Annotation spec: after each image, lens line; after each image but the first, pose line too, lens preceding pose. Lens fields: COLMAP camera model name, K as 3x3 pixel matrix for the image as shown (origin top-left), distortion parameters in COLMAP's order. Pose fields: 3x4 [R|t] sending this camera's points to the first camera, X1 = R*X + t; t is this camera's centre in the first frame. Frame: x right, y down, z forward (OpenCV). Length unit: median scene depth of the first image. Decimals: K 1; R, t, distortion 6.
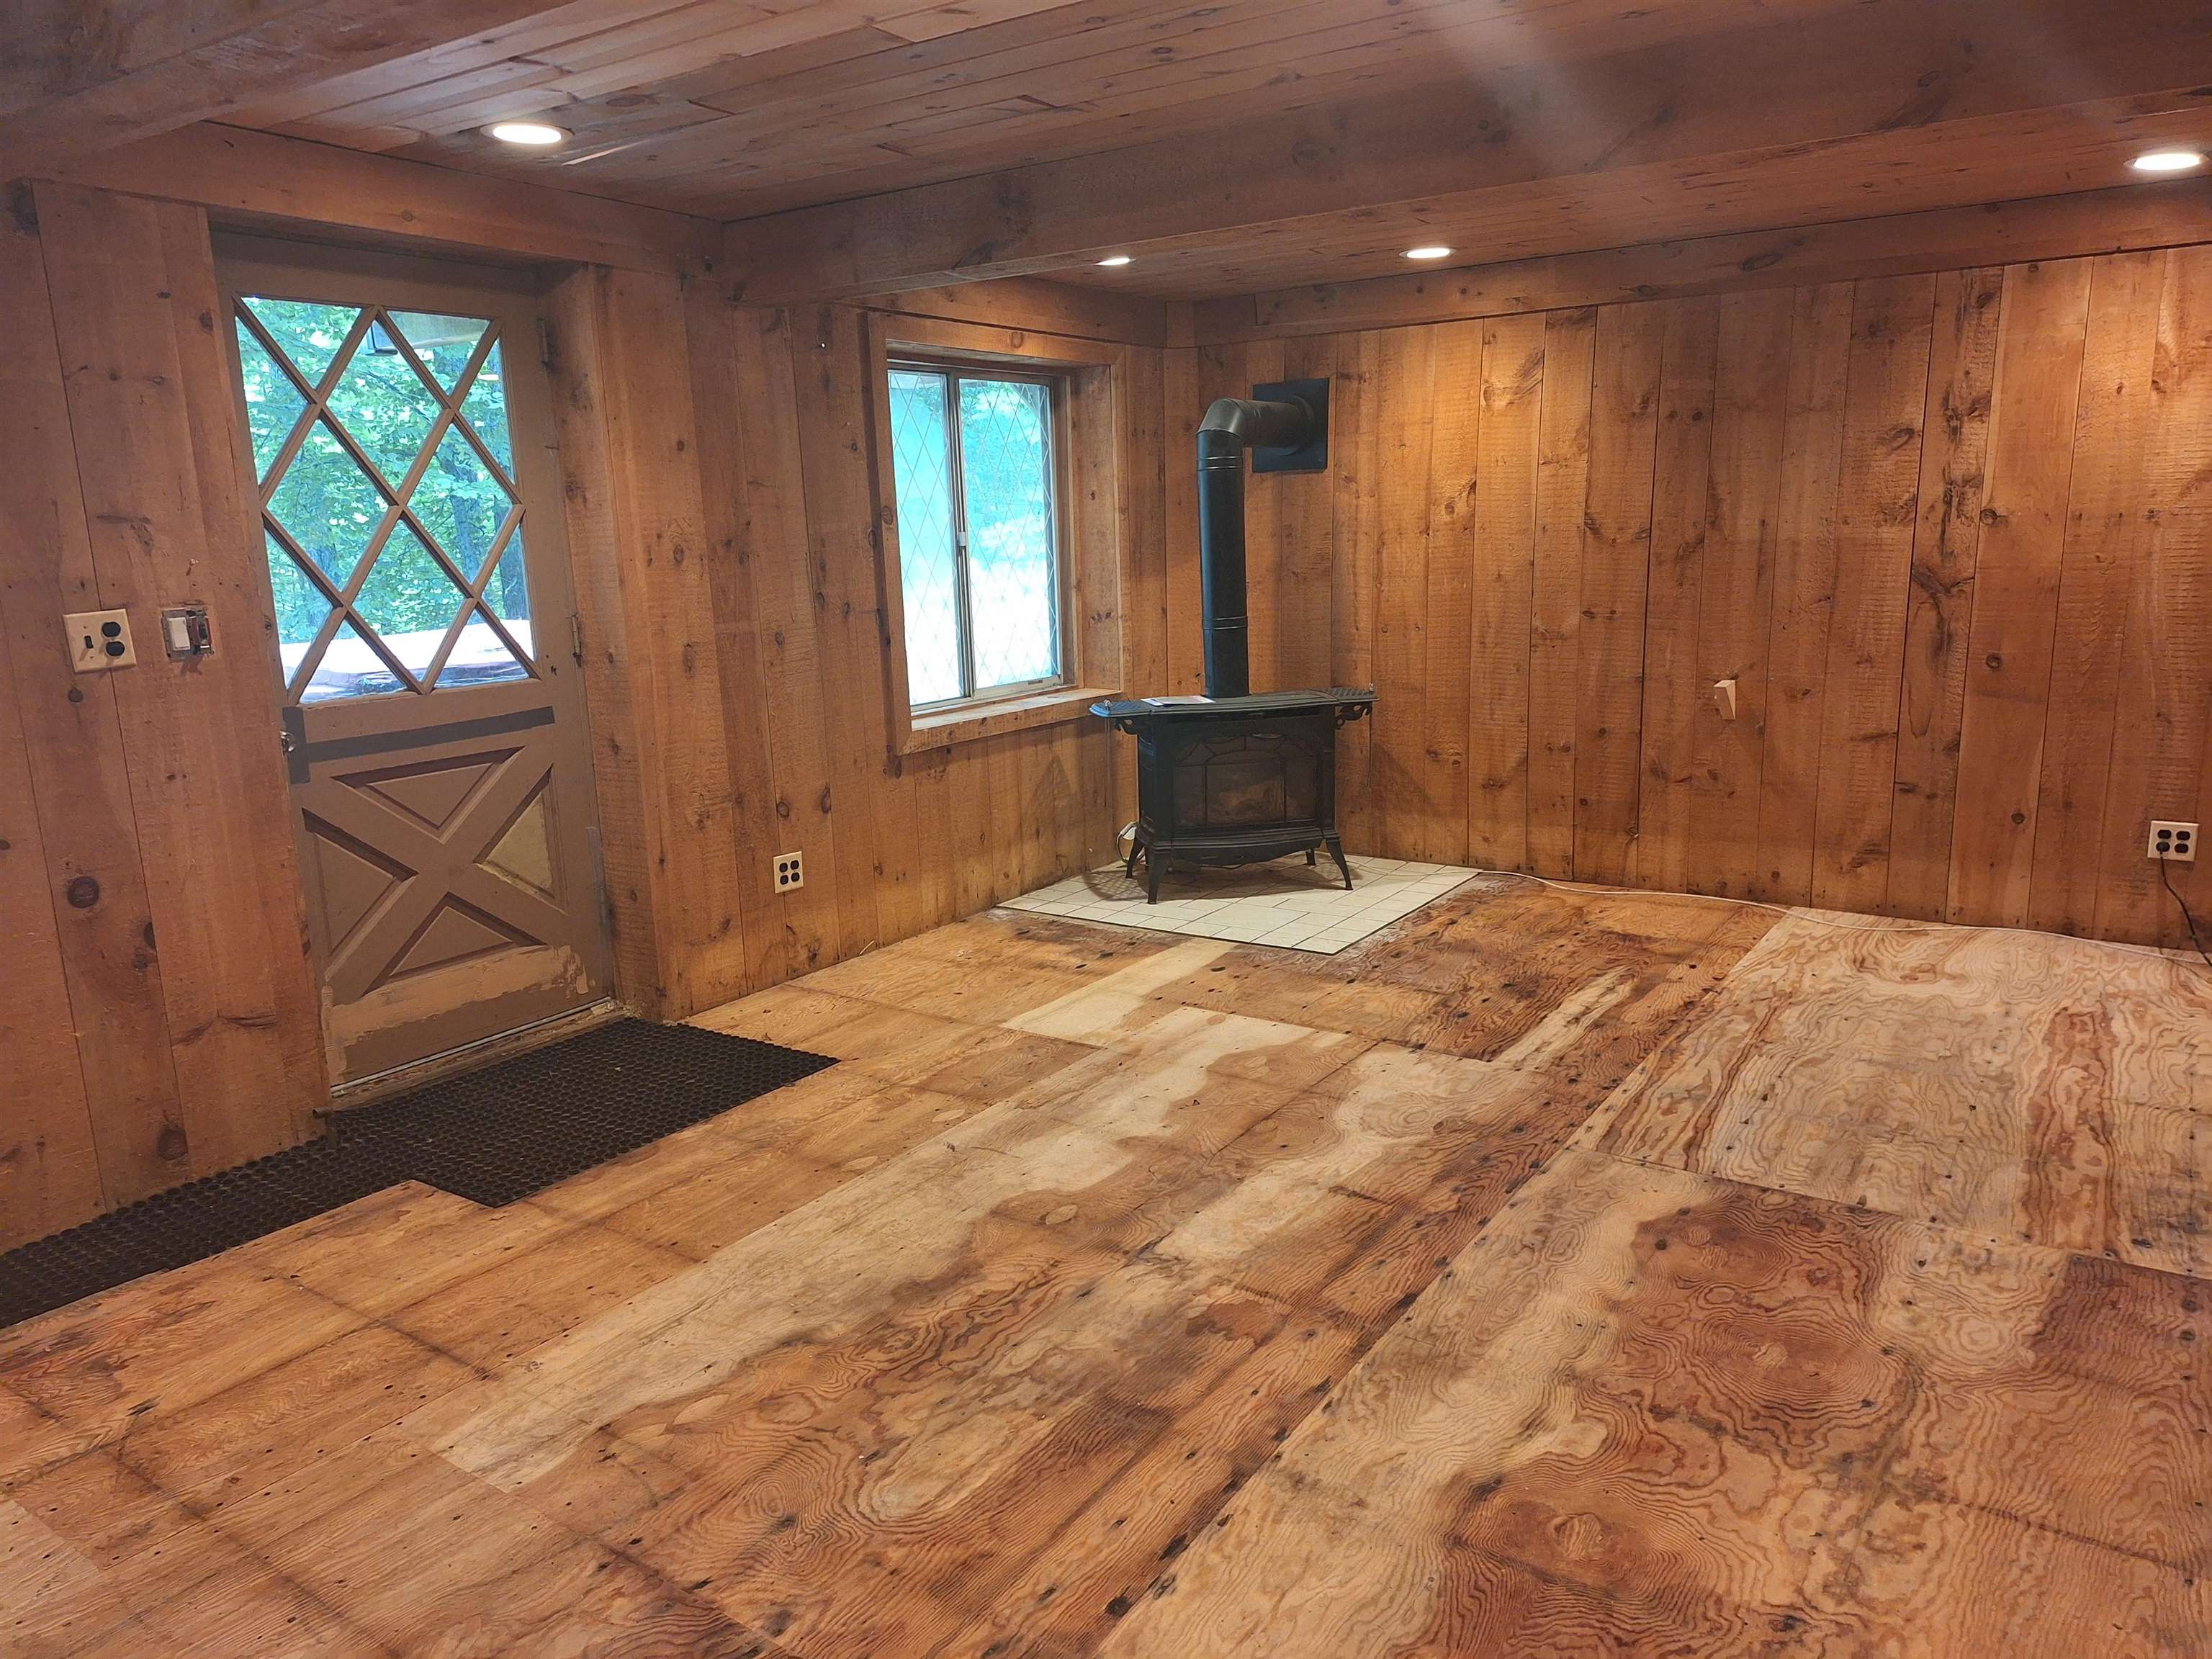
lens RADIAL K [[1520.3, 0, 1082.2], [0, 1520.3, 838.6], [0, 0, 1]] dist [0.090218, -0.103755]
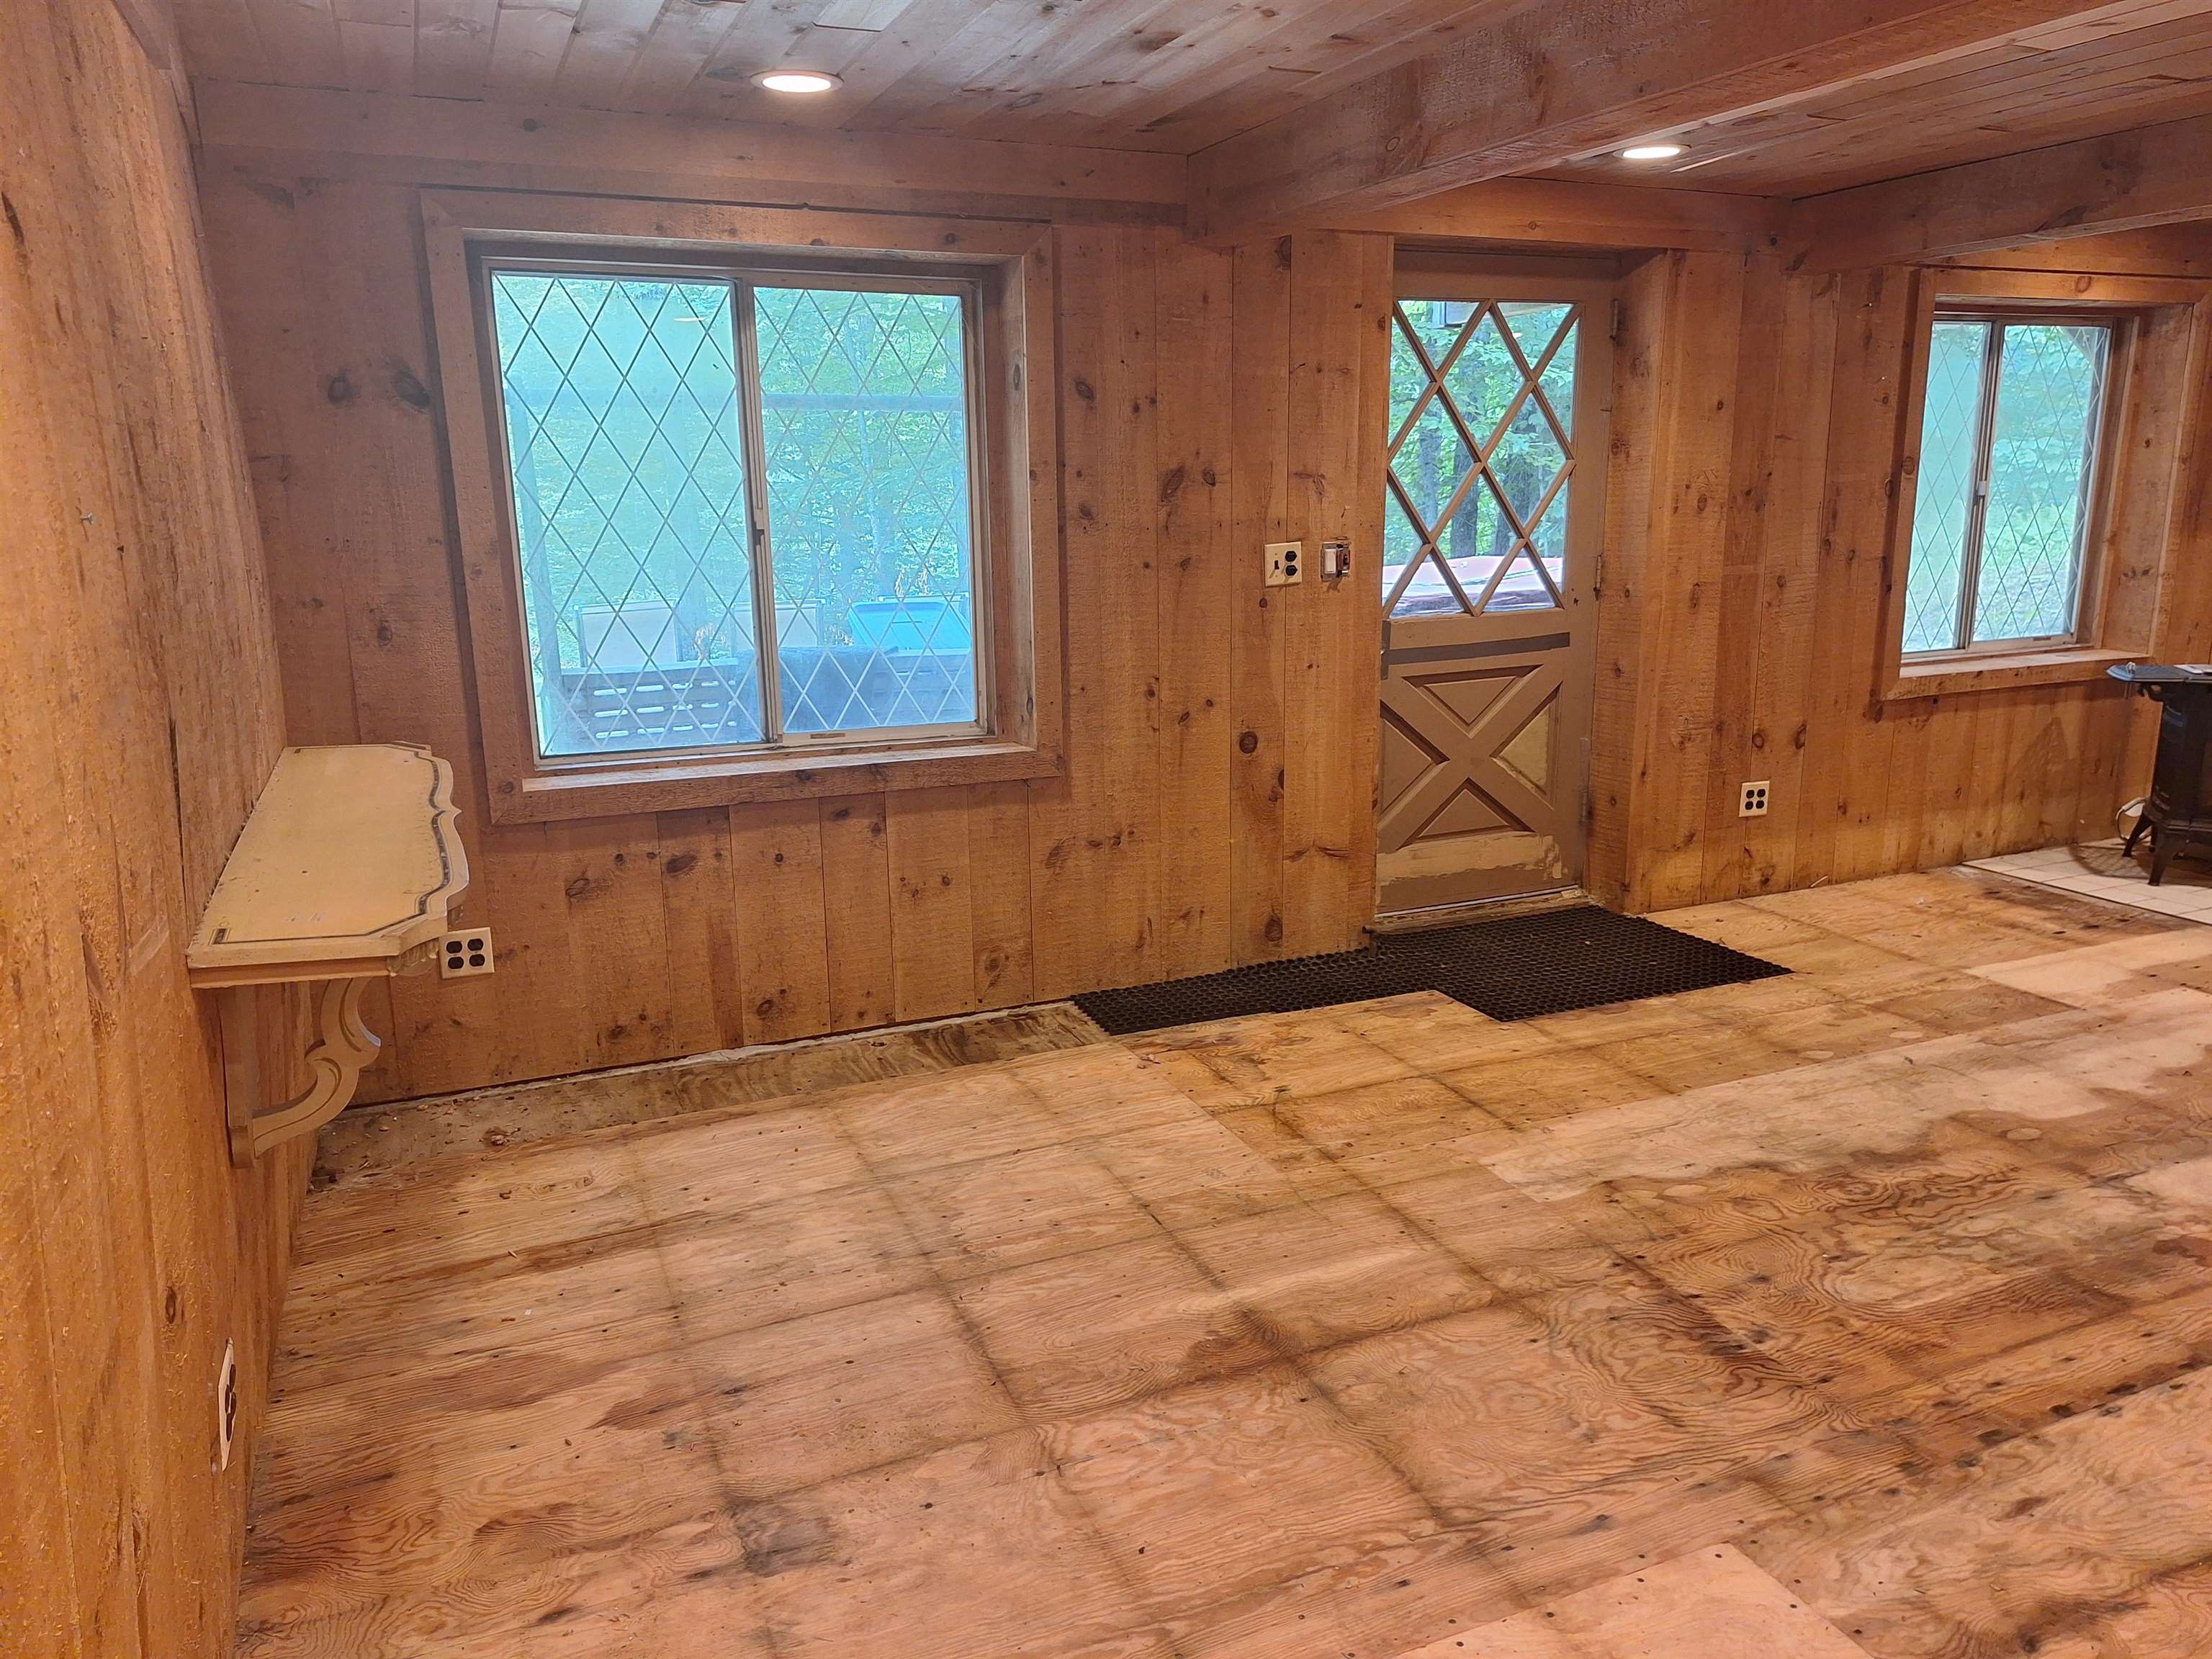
lens RADIAL K [[1520.3, 0, 1100.4], [0, 1520.3, 836.5], [0, 0, 1]] dist [0.090218, -0.103755]
pose [[0.848439, 0.137288, -0.511179, -0.030679], [-0.116836, 0.990530, 0.072107, 0.030335], [0.516237, -0.001454, 0.856444, -0.223375]]
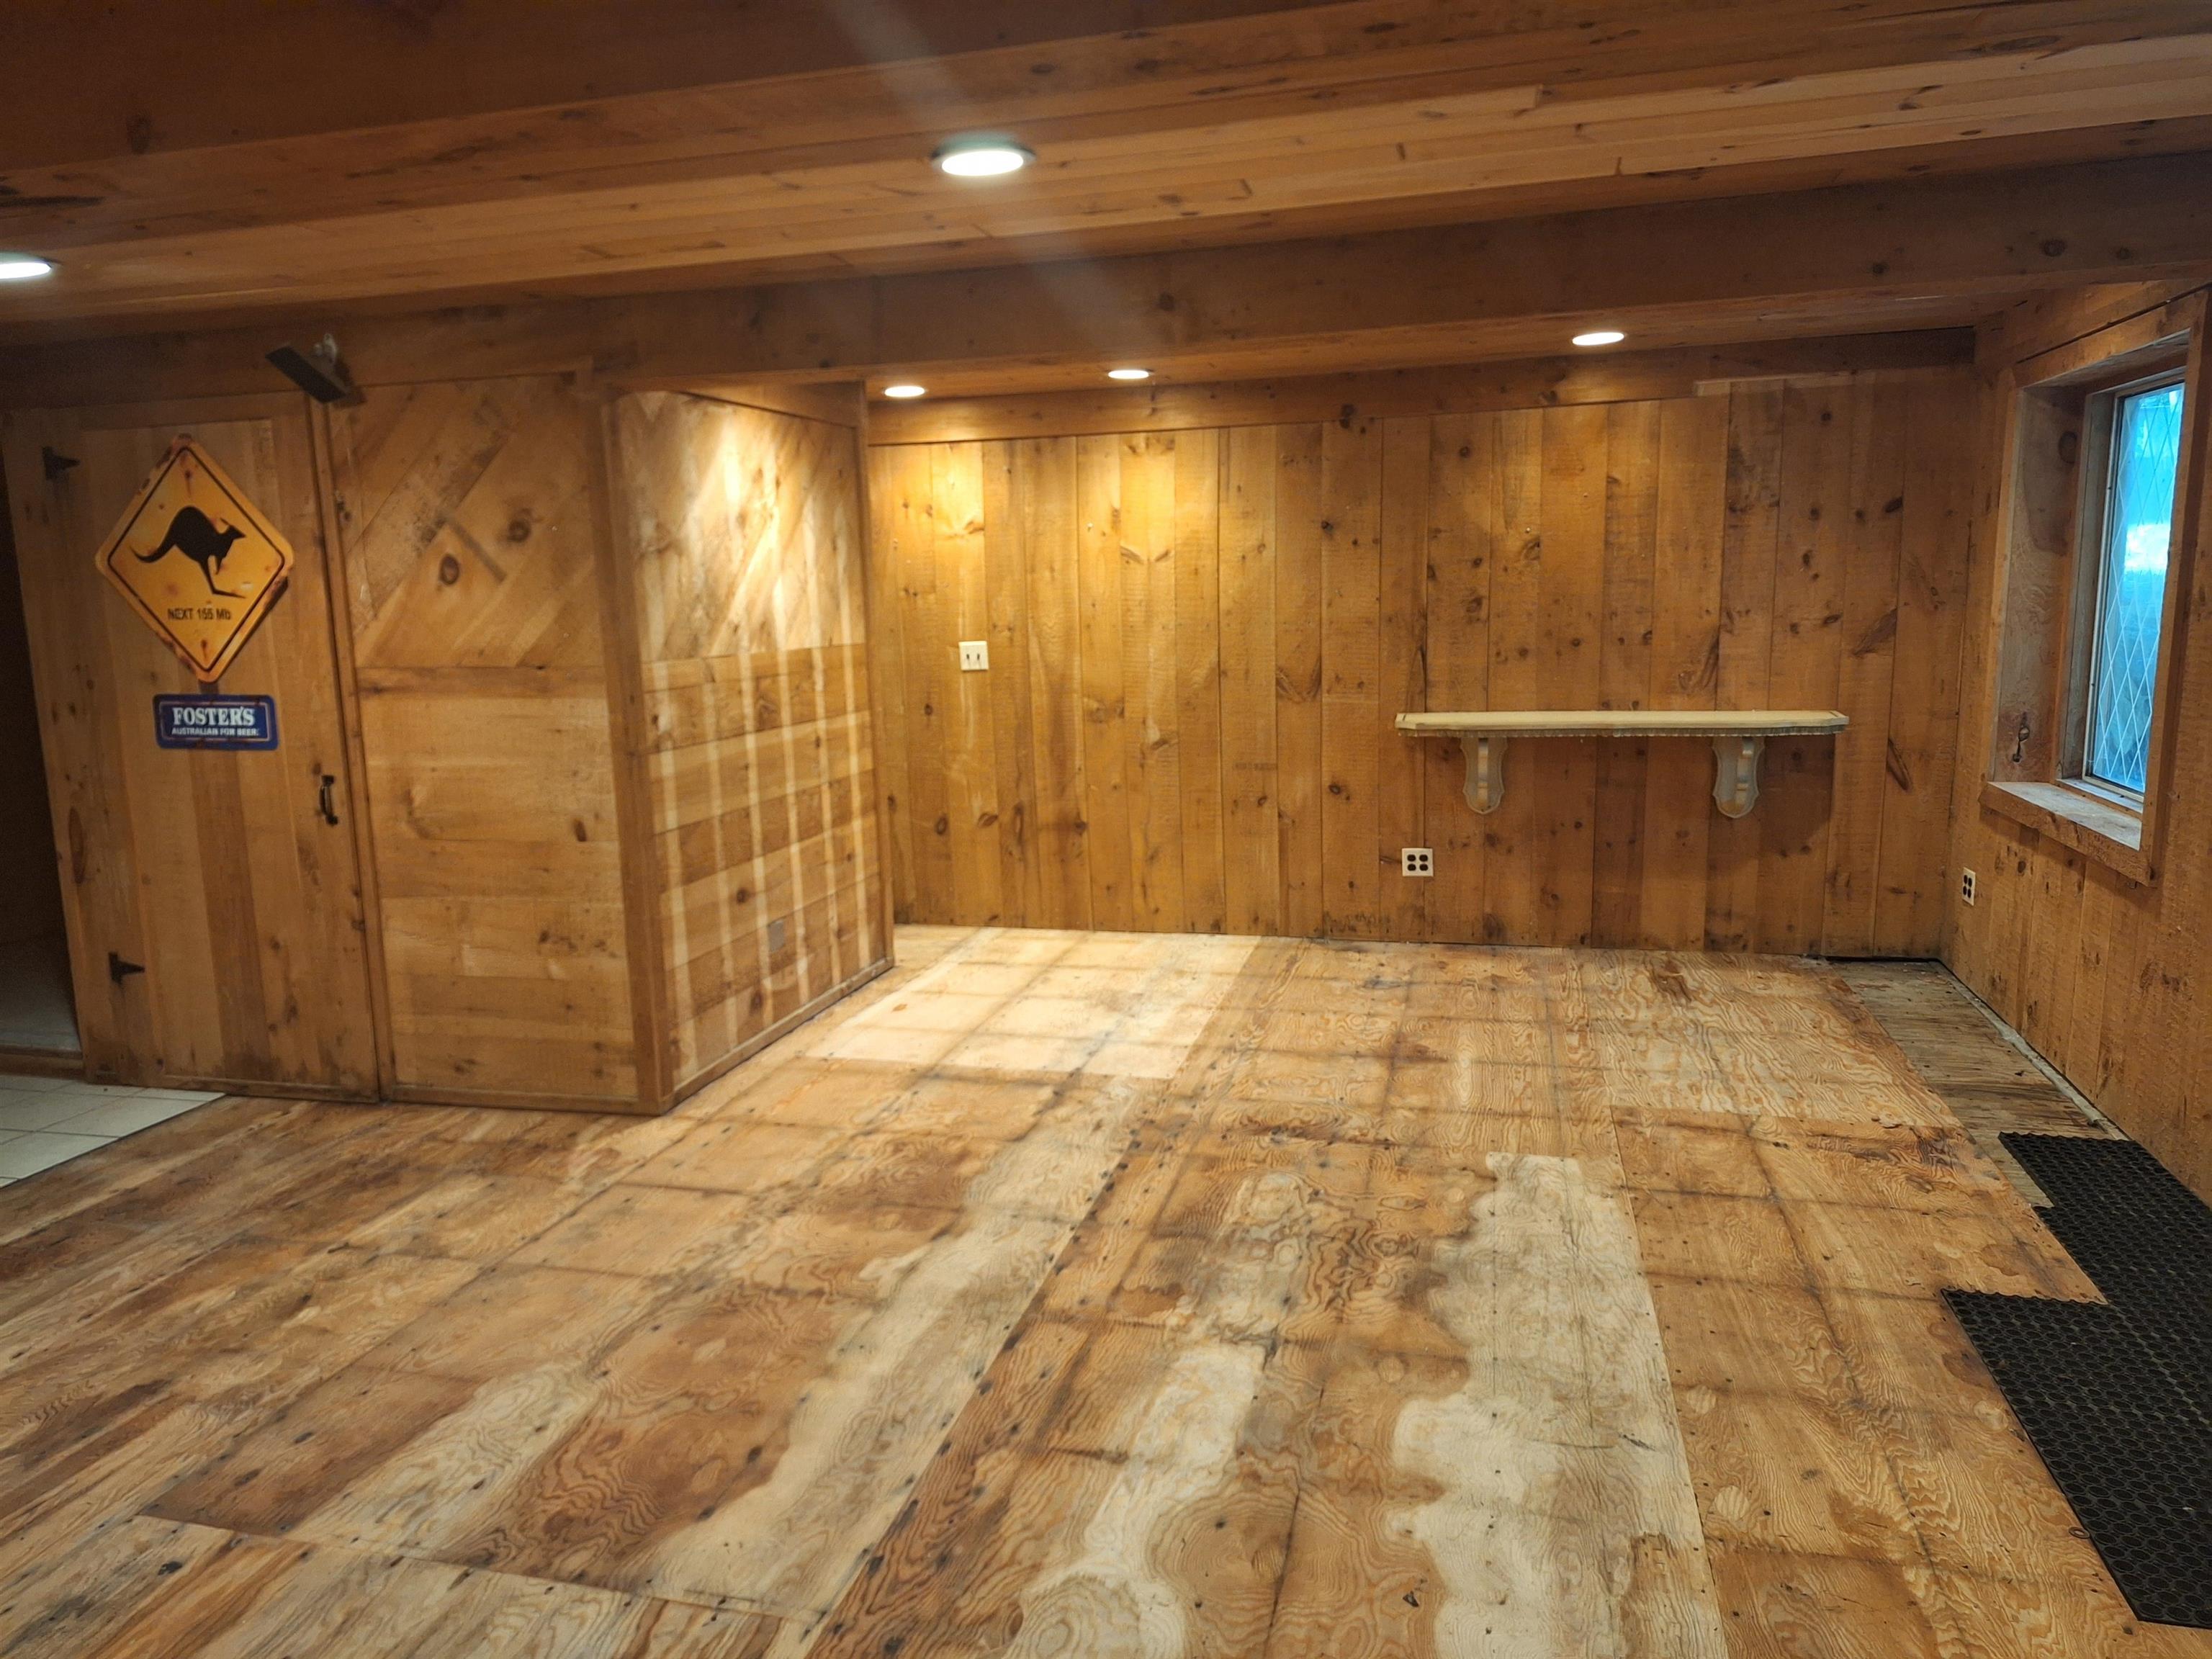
lens RADIAL K [[1520.3, 0, 1078.2], [0, 1520.3, 818.2], [0, 0, 1]] dist [0.090218, -0.103755]
pose [[-0.938972, 0.104493, -0.327740, 0.357084], [-0.016133, 0.938322, 0.345386, -0.314007], [0.343616, 0.329595, -0.879372, 1.363621]]
